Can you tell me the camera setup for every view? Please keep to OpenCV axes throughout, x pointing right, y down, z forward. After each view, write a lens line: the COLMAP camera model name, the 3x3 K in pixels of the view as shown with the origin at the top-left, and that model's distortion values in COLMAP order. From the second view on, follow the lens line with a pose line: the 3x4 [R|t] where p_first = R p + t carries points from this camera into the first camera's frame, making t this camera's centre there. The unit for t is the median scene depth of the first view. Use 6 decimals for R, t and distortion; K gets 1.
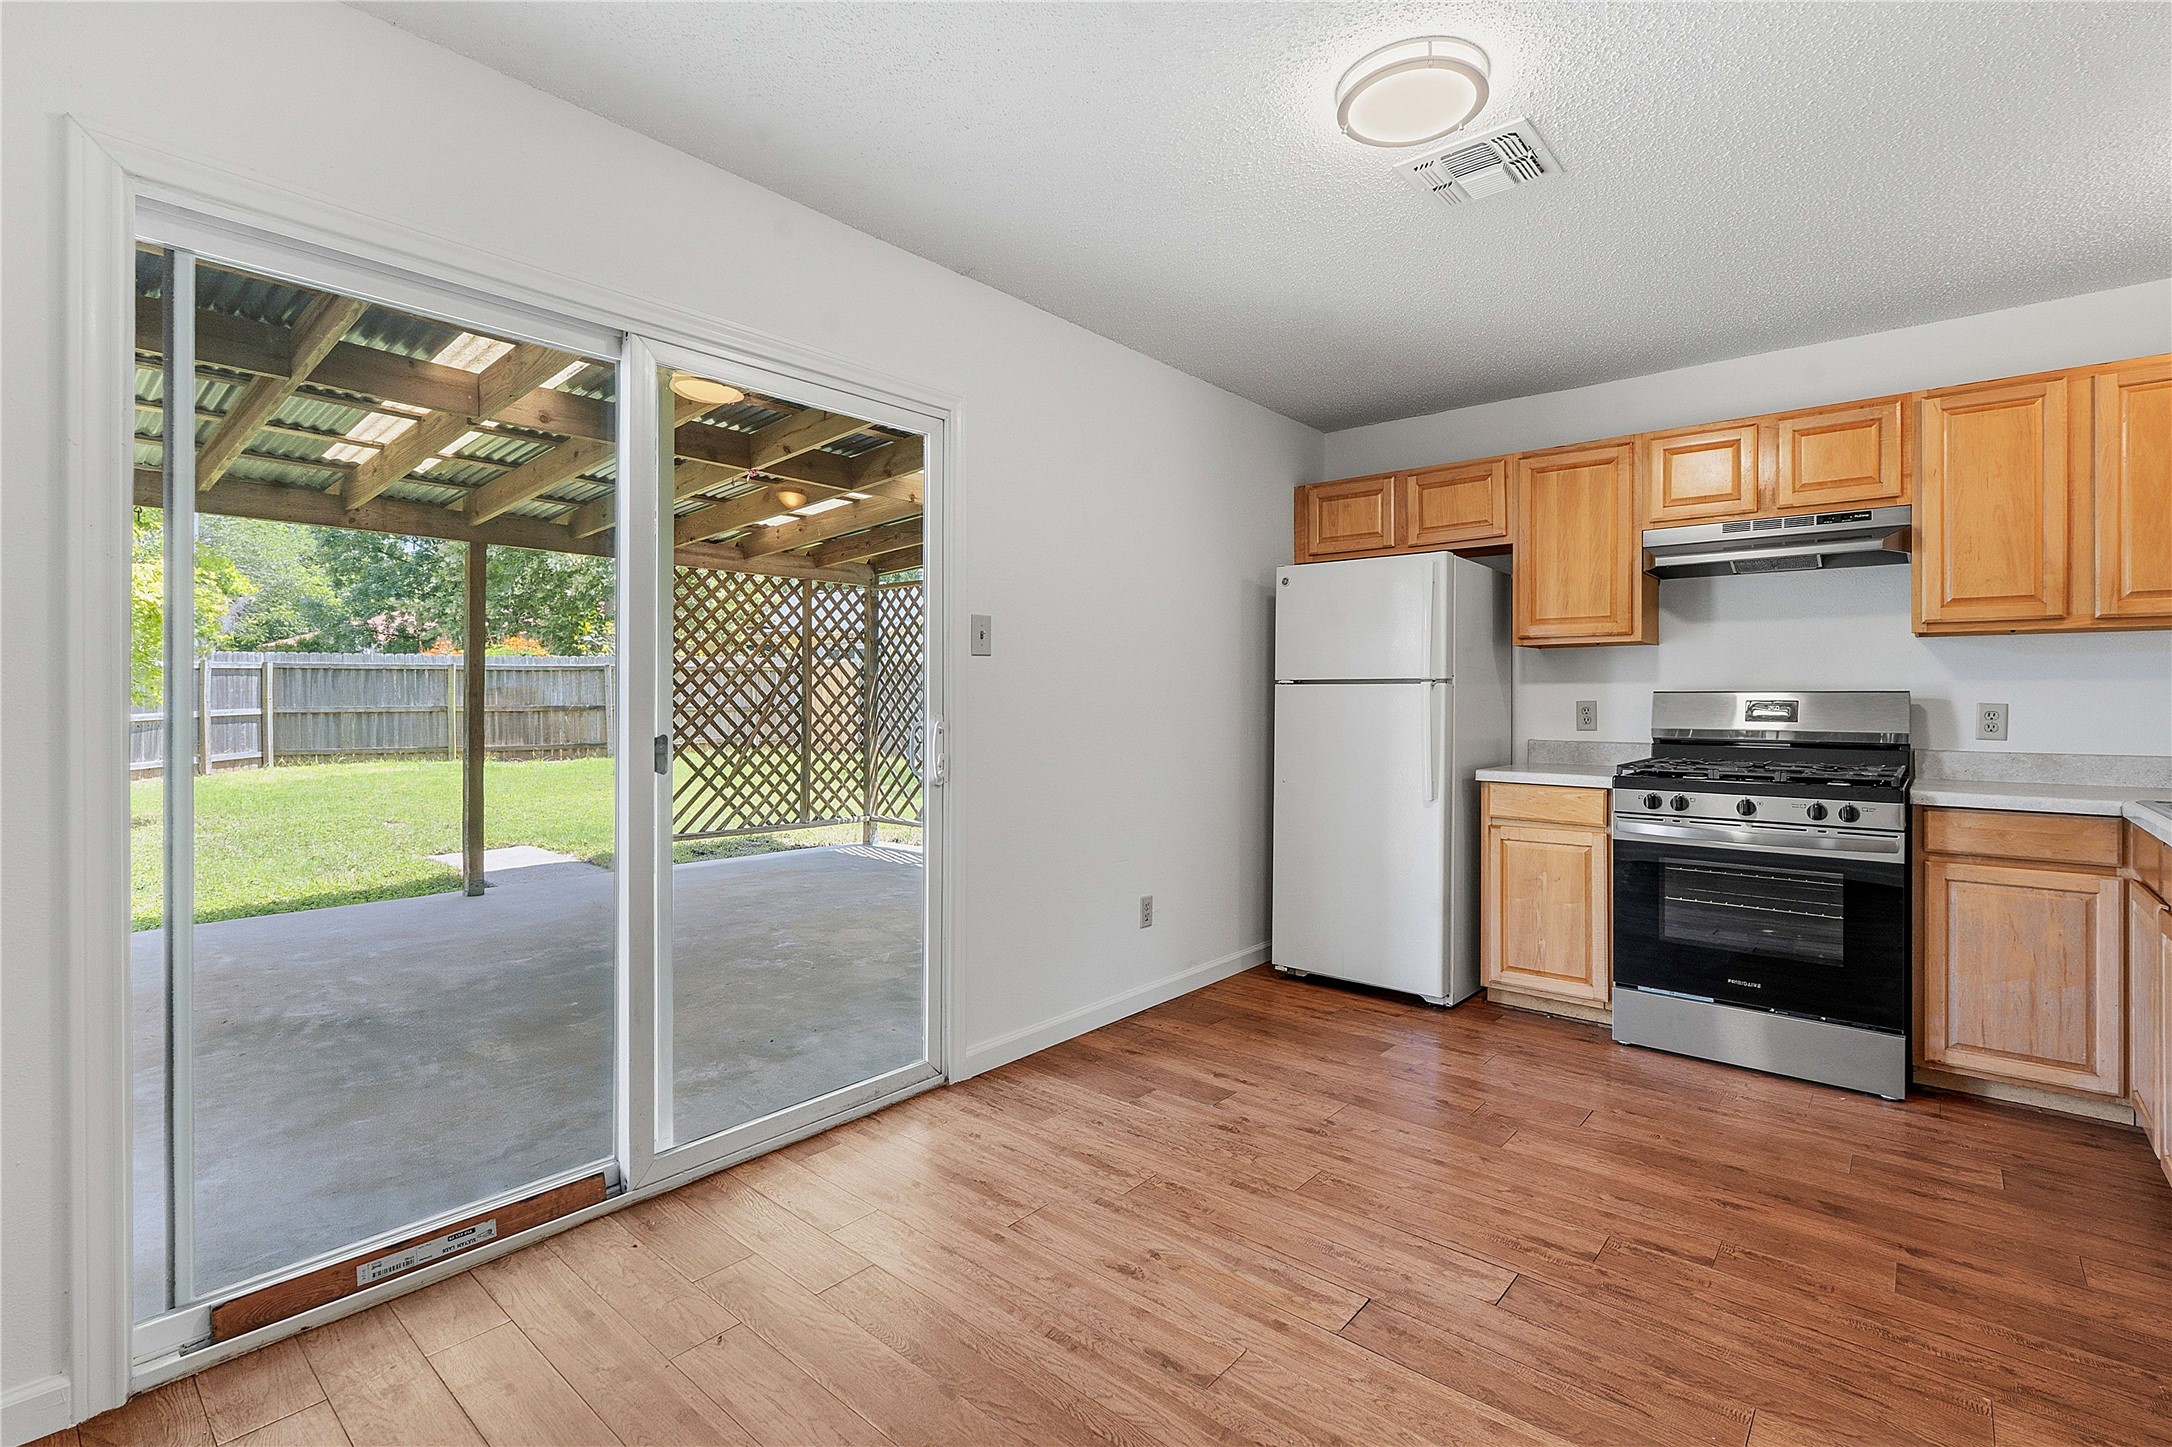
lens RADIAL K [[974.6, 0, 1086.8], [0, 974.6, 702.7], [0, 0, 1]] dist [-0.007190, 0.001136]
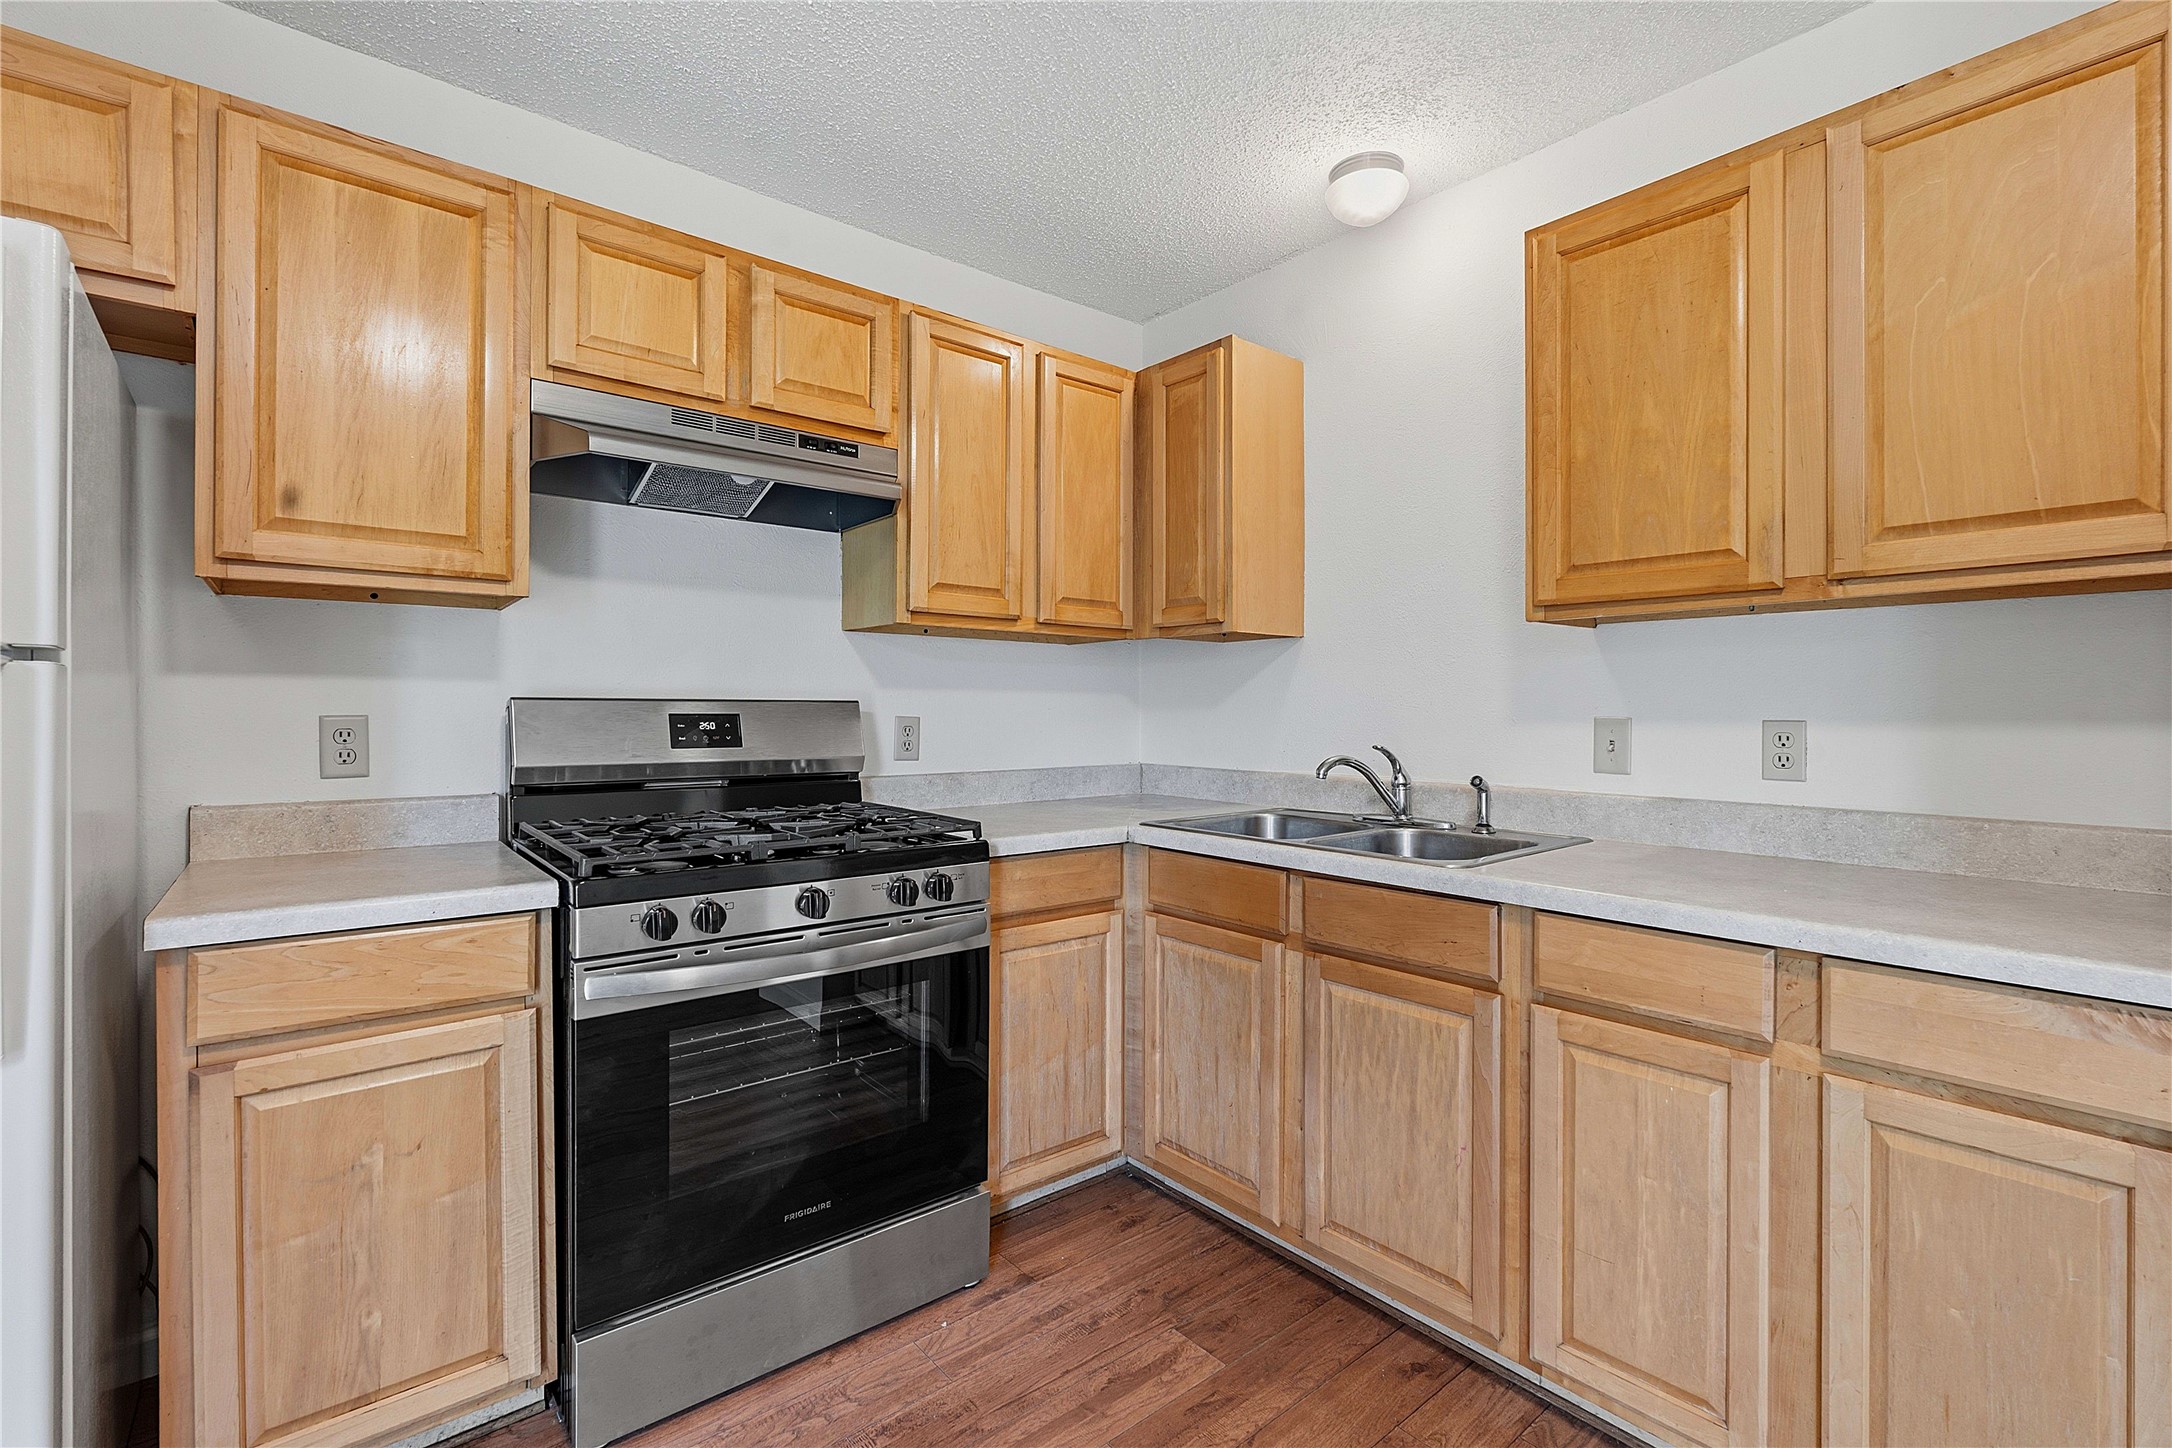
lens RADIAL K [[974.6, 0, 1098.1], [0, 974.6, 709.7], [0, 0, 1]] dist [-0.007190, 0.001136]
pose [[0.156338, -0.002452, 0.987701, 0.124745], [-0.000944, 0.999996, 0.002631, -0.006689], [-0.987703, -0.001343, 0.156335, 0.661282]]
